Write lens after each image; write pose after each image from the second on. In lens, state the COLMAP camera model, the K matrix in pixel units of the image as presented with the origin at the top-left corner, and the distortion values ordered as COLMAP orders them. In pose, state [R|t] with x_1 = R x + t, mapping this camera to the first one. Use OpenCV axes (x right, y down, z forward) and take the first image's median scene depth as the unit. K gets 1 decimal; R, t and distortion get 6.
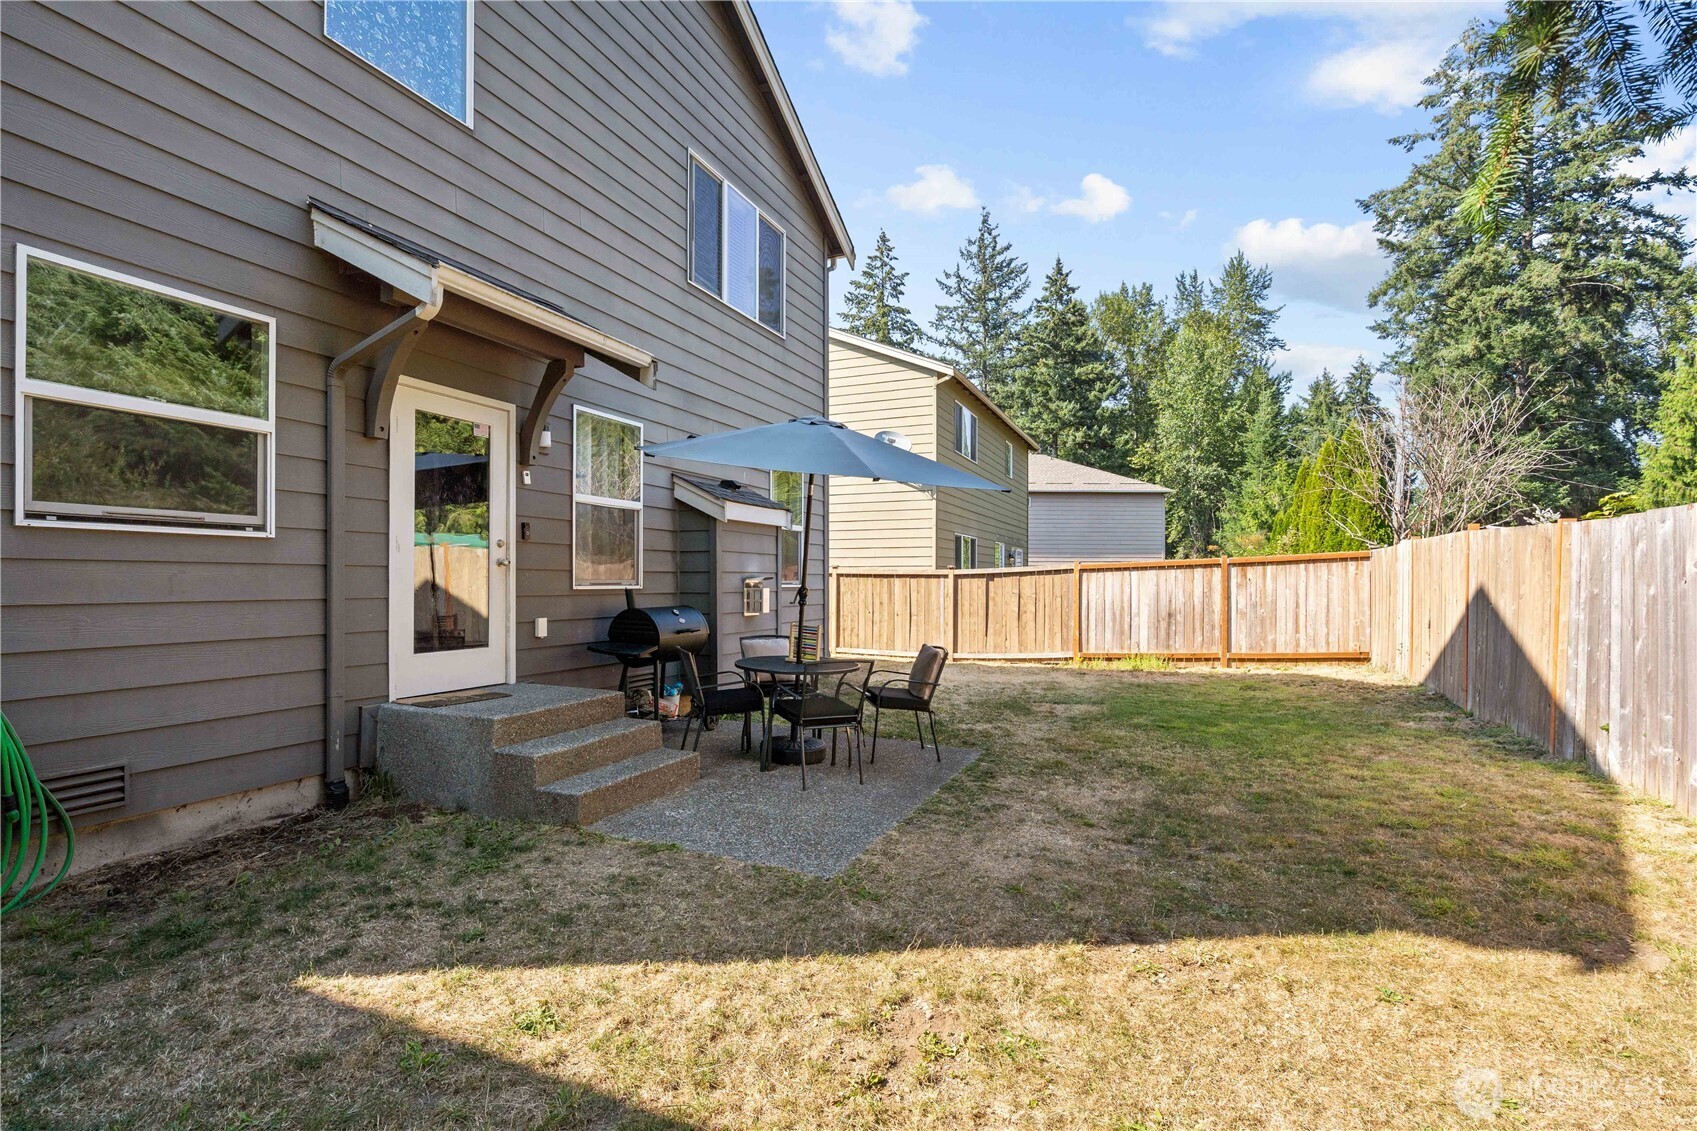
lens RADIAL K [[801.0, 0, 837.8], [0, 801.0, 568.5], [0, 0, 1]] dist [0.002697, 0.000583]
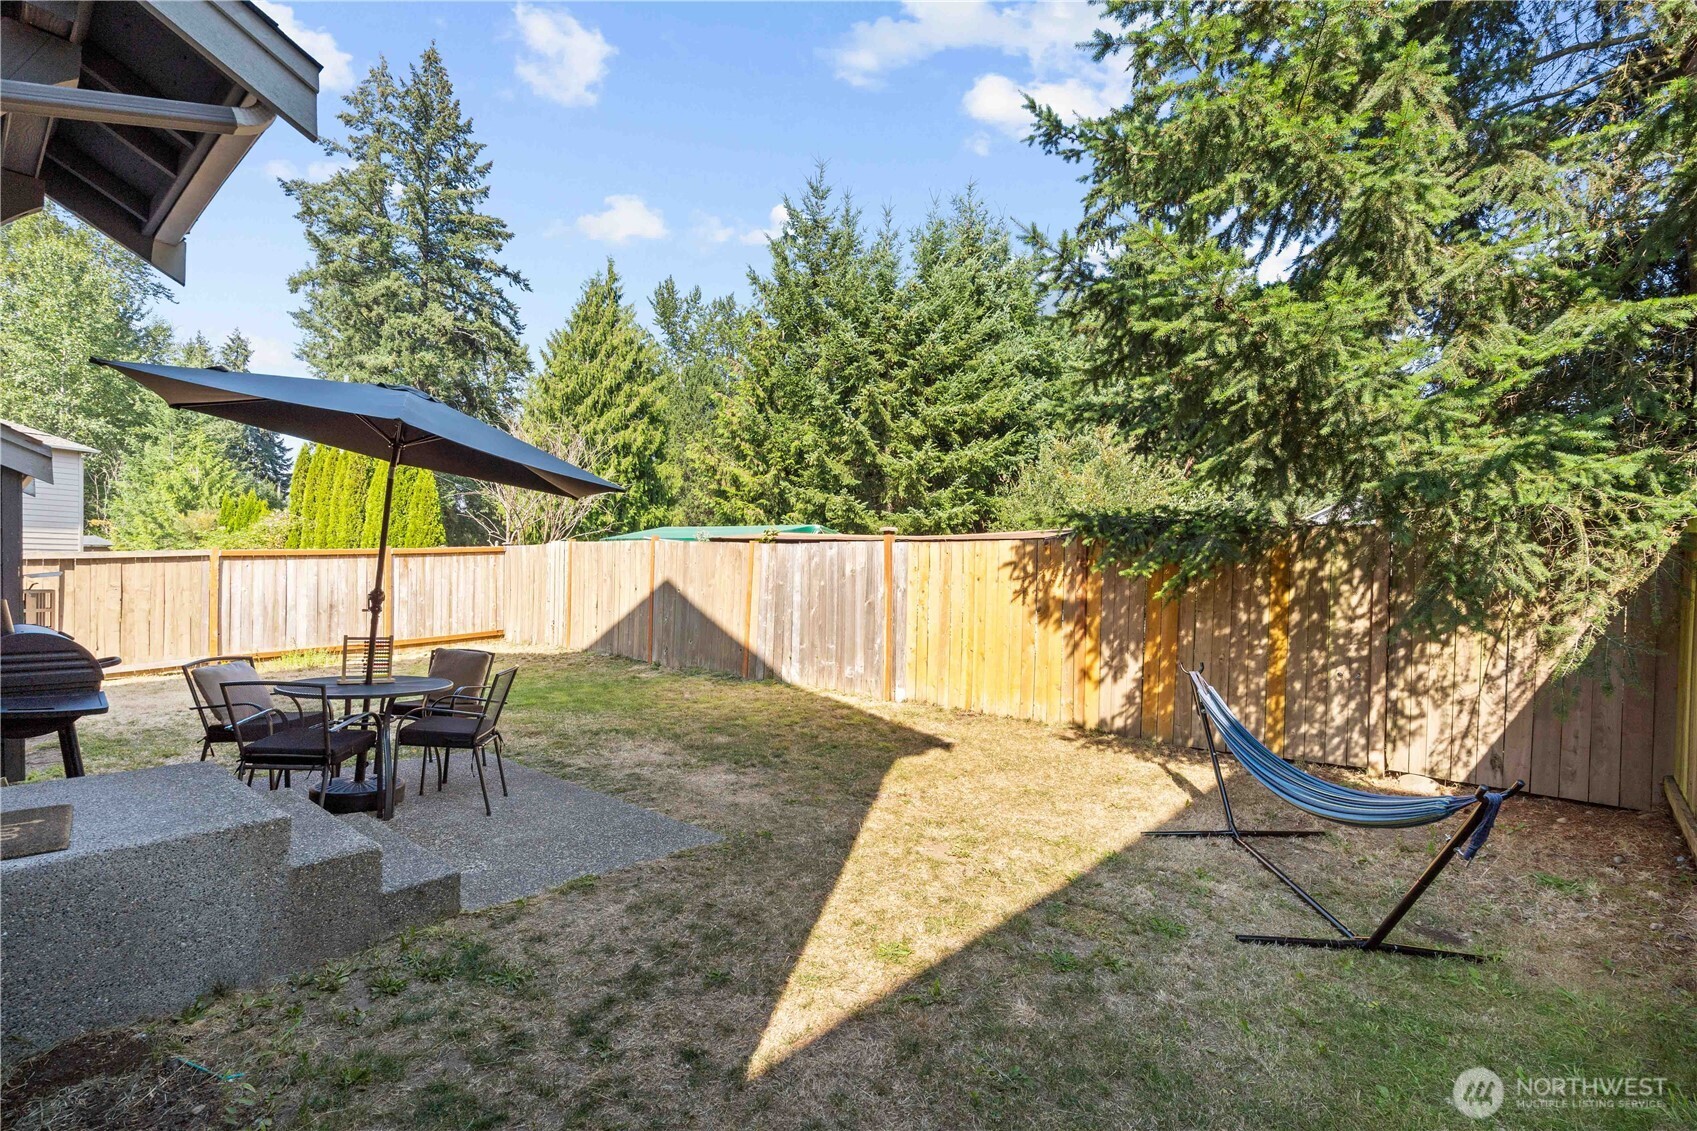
lens RADIAL K [[801.0, 0, 838.0], [0, 801.0, 564.2], [0, 0, 1]] dist [0.002697, 0.000583]
pose [[0.293766, 0.008365, 0.955841, -0.329177], [-0.025788, 0.999667, -0.000822, -0.007082], [-0.955530, -0.024408, 0.293884, 0.150159]]
